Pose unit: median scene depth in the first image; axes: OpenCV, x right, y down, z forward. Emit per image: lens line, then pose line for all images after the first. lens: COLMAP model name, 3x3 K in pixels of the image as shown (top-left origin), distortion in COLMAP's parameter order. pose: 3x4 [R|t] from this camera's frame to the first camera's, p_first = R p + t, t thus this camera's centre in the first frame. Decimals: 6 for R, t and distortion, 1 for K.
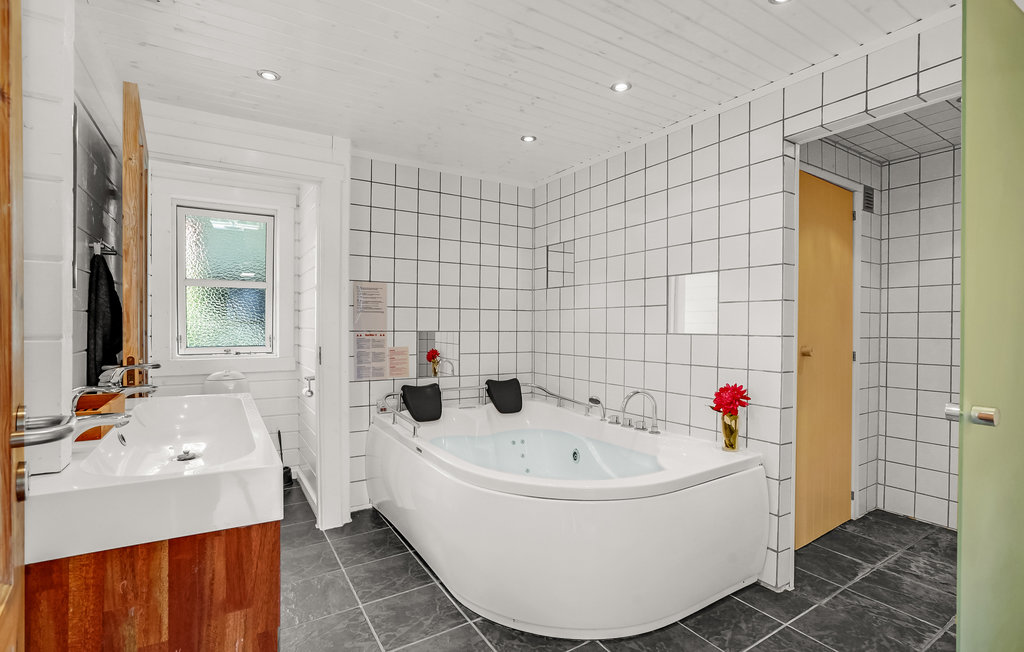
lens RADIAL K [[473.9, 0, 512.0], [0, 473.9, 326.0], [0, 0, 1]] dist [-0.000998, 0.000081]
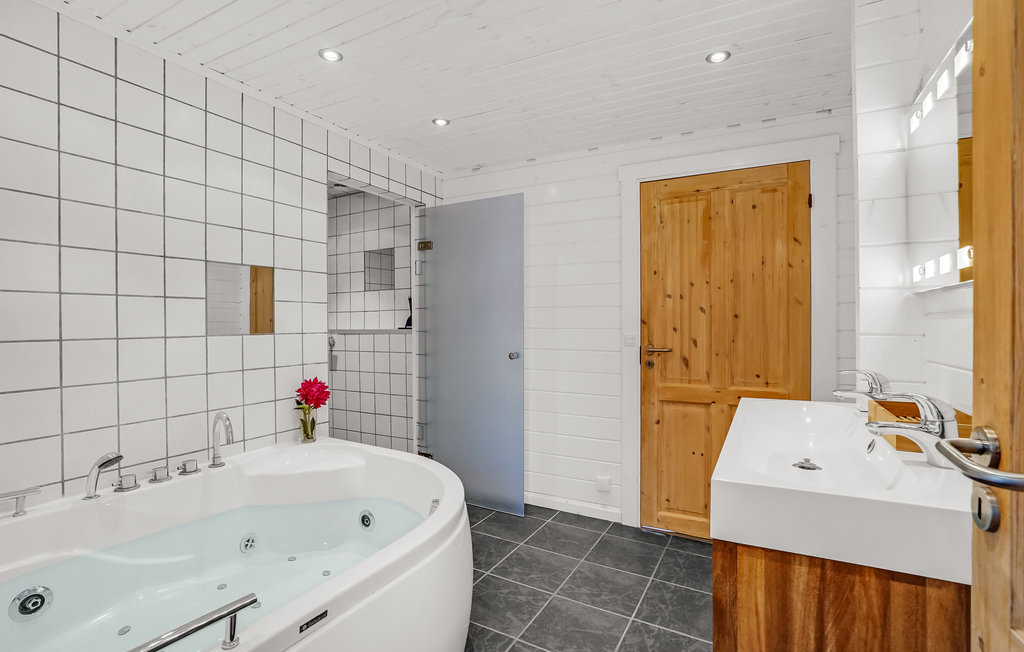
lens RADIAL K [[473.9, 0, 512.0], [0, 473.9, 326.0], [0, 0, 1]] dist [-0.000998, 0.000081]
pose [[-0.462053, -0.012311, 0.886767, -0.637277], [-0.004221, 0.999923, 0.011683, -0.010952], [-0.886842, 0.001655, -0.462070, 0.988923]]
